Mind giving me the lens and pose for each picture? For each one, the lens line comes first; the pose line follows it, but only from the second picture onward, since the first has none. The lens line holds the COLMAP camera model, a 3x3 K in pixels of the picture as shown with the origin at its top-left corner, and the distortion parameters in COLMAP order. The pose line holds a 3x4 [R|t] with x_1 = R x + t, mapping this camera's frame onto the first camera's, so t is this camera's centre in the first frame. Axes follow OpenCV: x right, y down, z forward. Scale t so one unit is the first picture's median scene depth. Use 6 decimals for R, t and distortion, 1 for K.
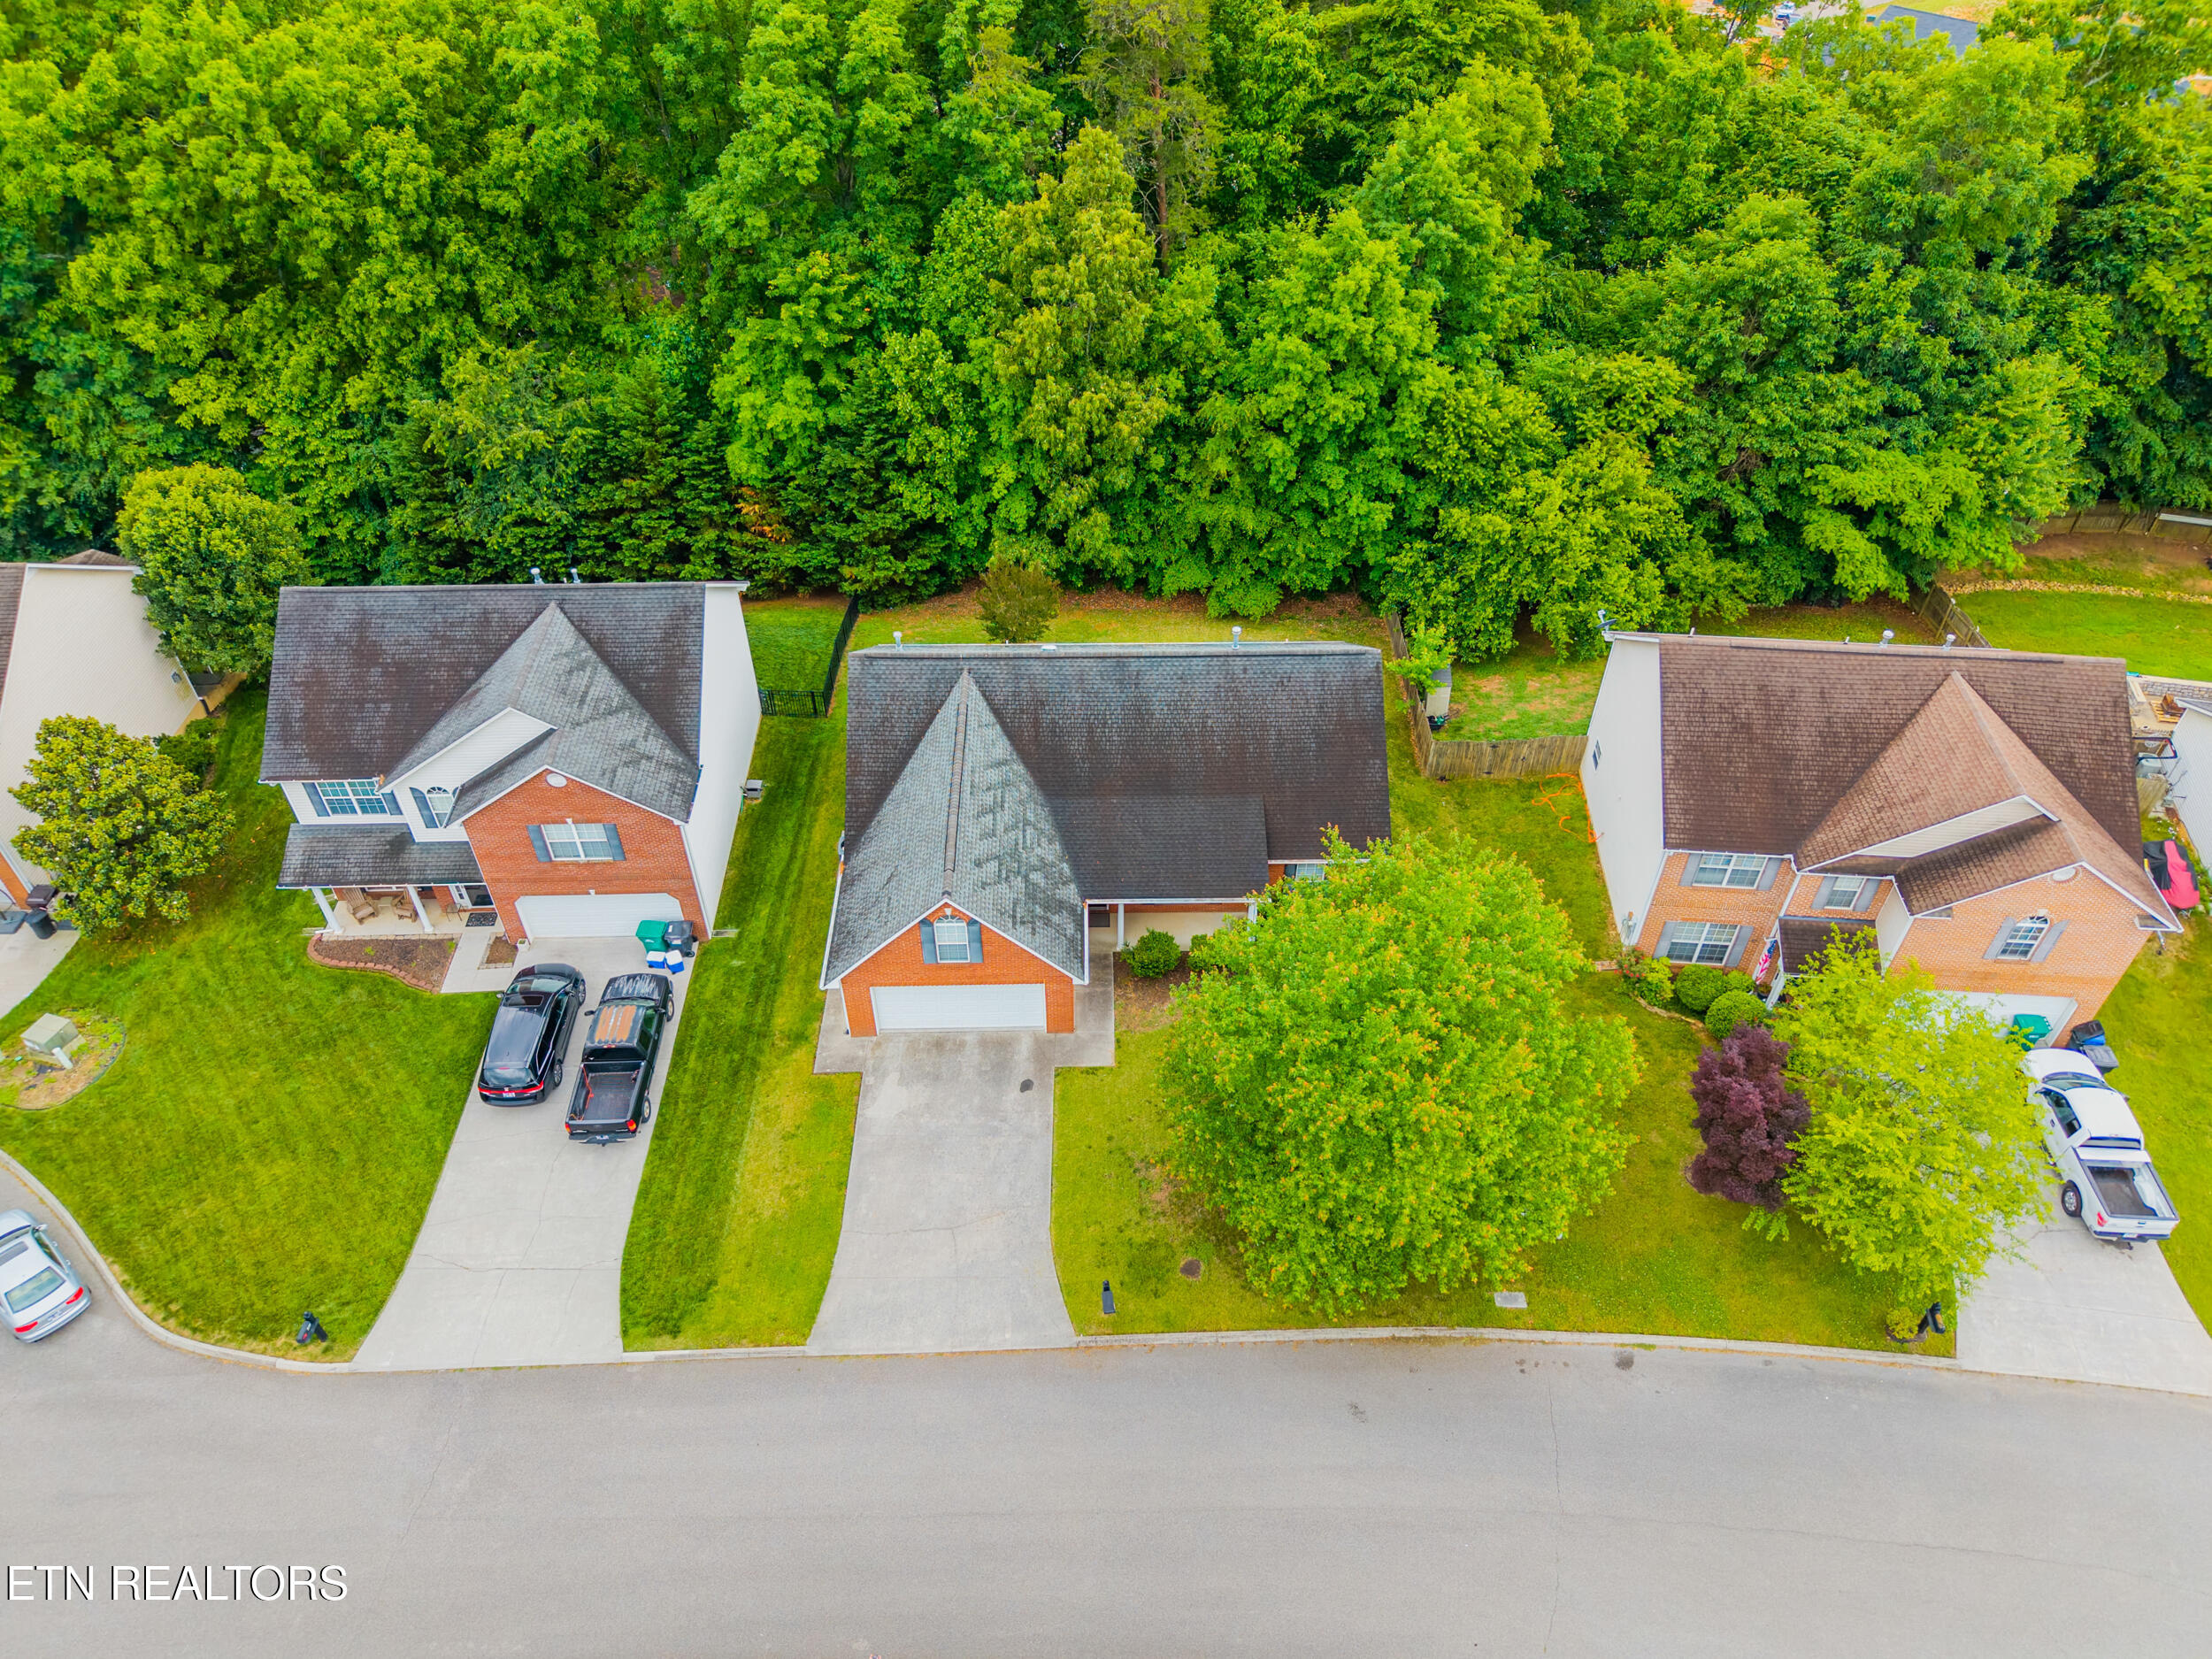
lens RADIAL K [[1532.6, 0, 1106.0], [0, 1532.6, 829.5], [0, 0, 1]] dist [0.007134, 0.002277]
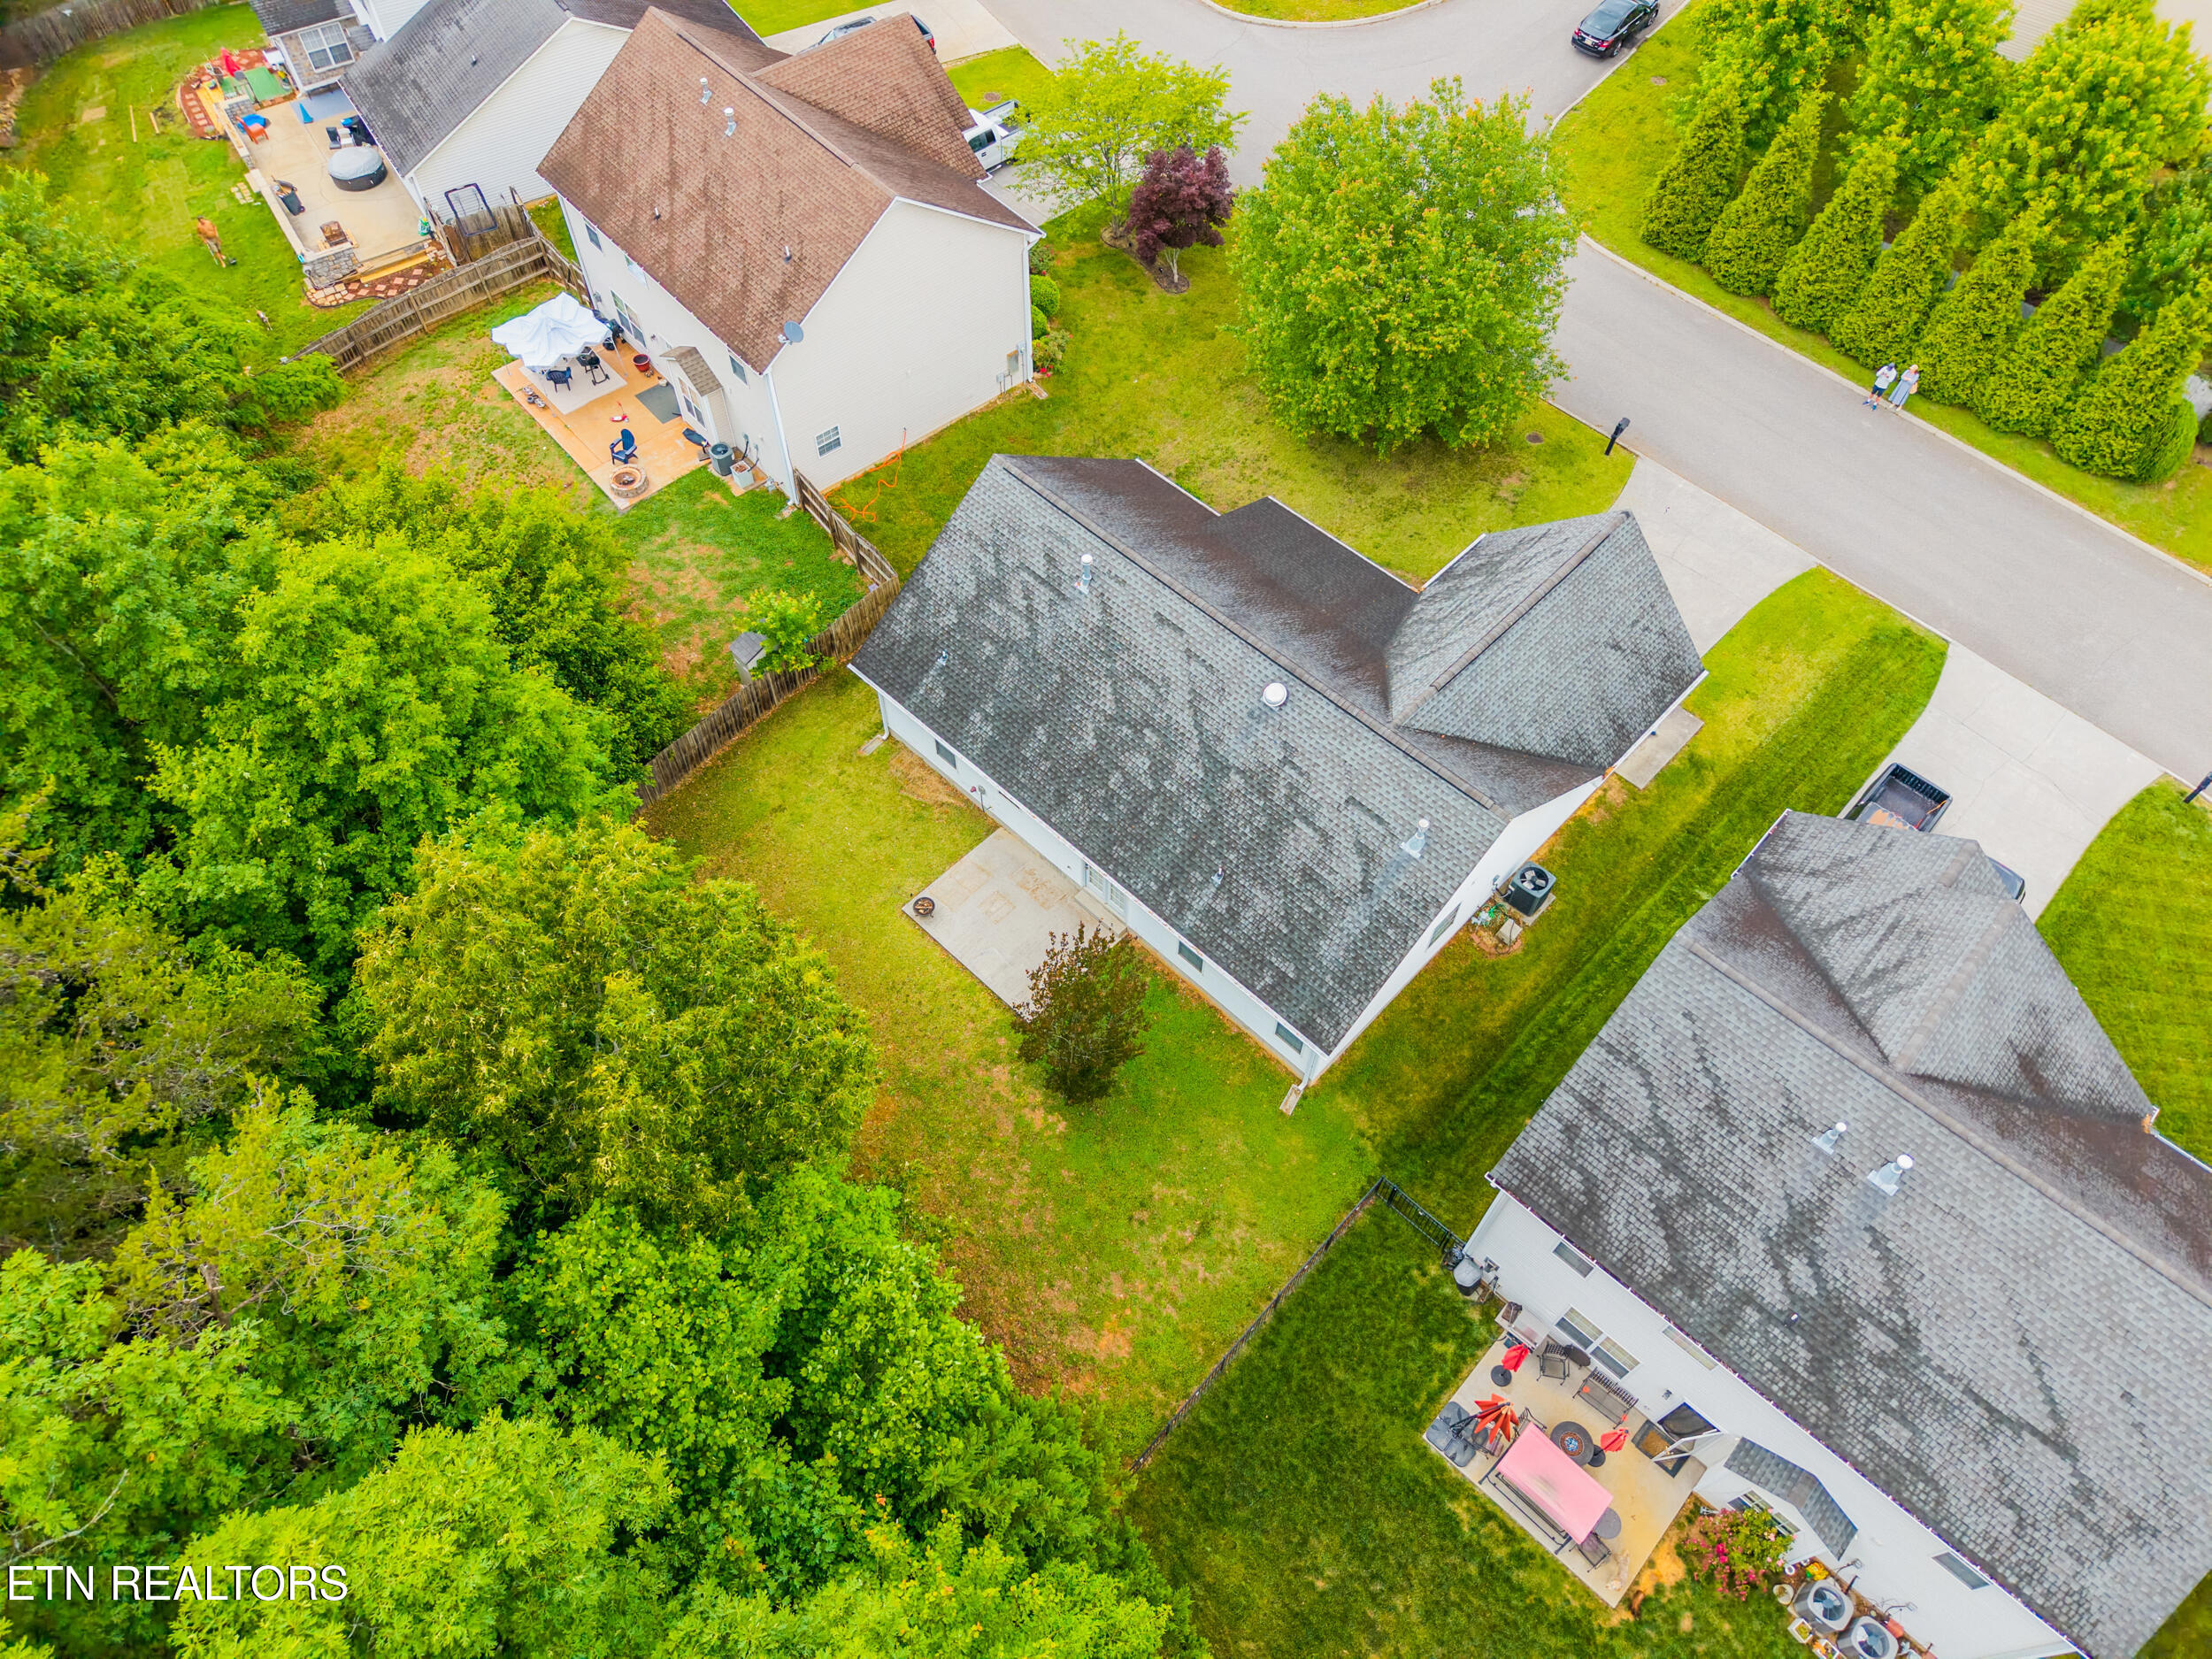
lens RADIAL K [[1532.6, 0, 1106.0], [0, 1532.6, 829.5], [0, 0, 1]] dist [0.007134, 0.002277]
pose [[-0.708891, -0.588215, 0.389199, -0.272605], [0.457476, 0.036536, 0.888471, -0.719106], [-0.536832, 0.807879, 0.243195, 0.801480]]
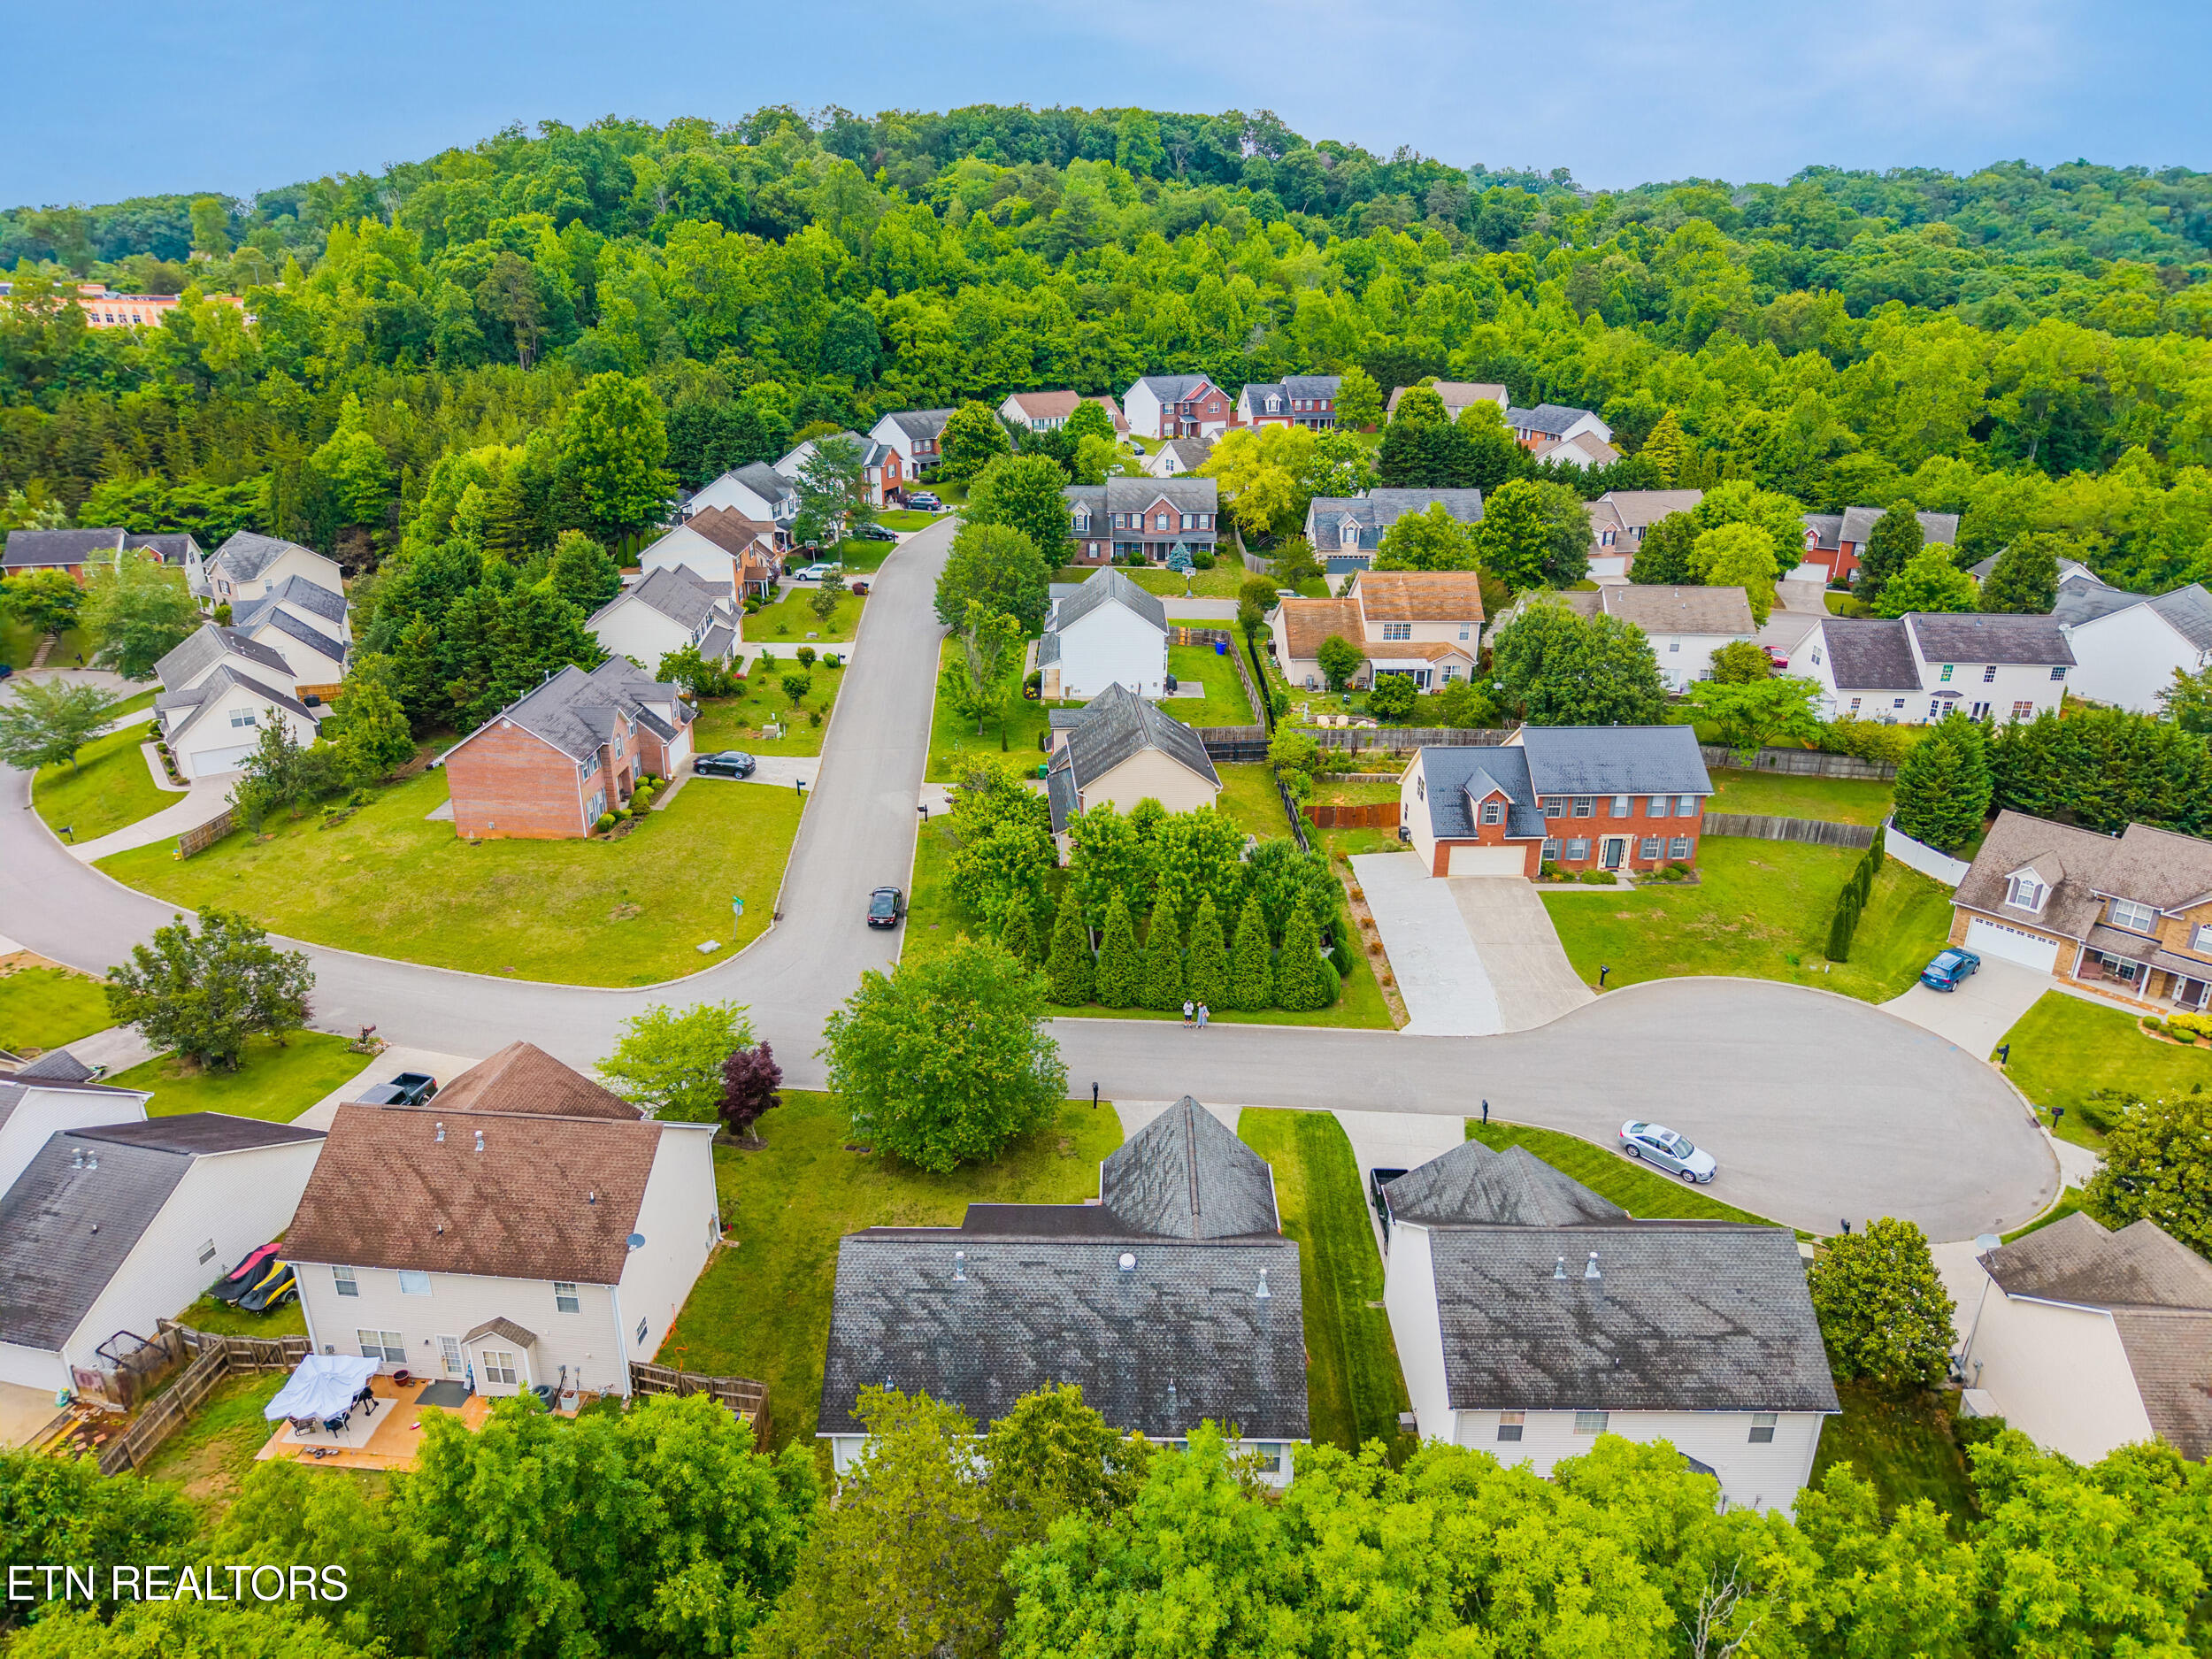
lens RADIAL K [[1532.6, 0, 1106.0], [0, 1532.6, 829.5], [0, 0, 1]] dist [0.007134, 0.002277]
pose [[-0.999774, -0.020928, 0.003832, -0.009788], [-0.006088, 0.453990, 0.890986, -1.134166], [-0.020386, 0.890761, -0.454015, 1.087796]]
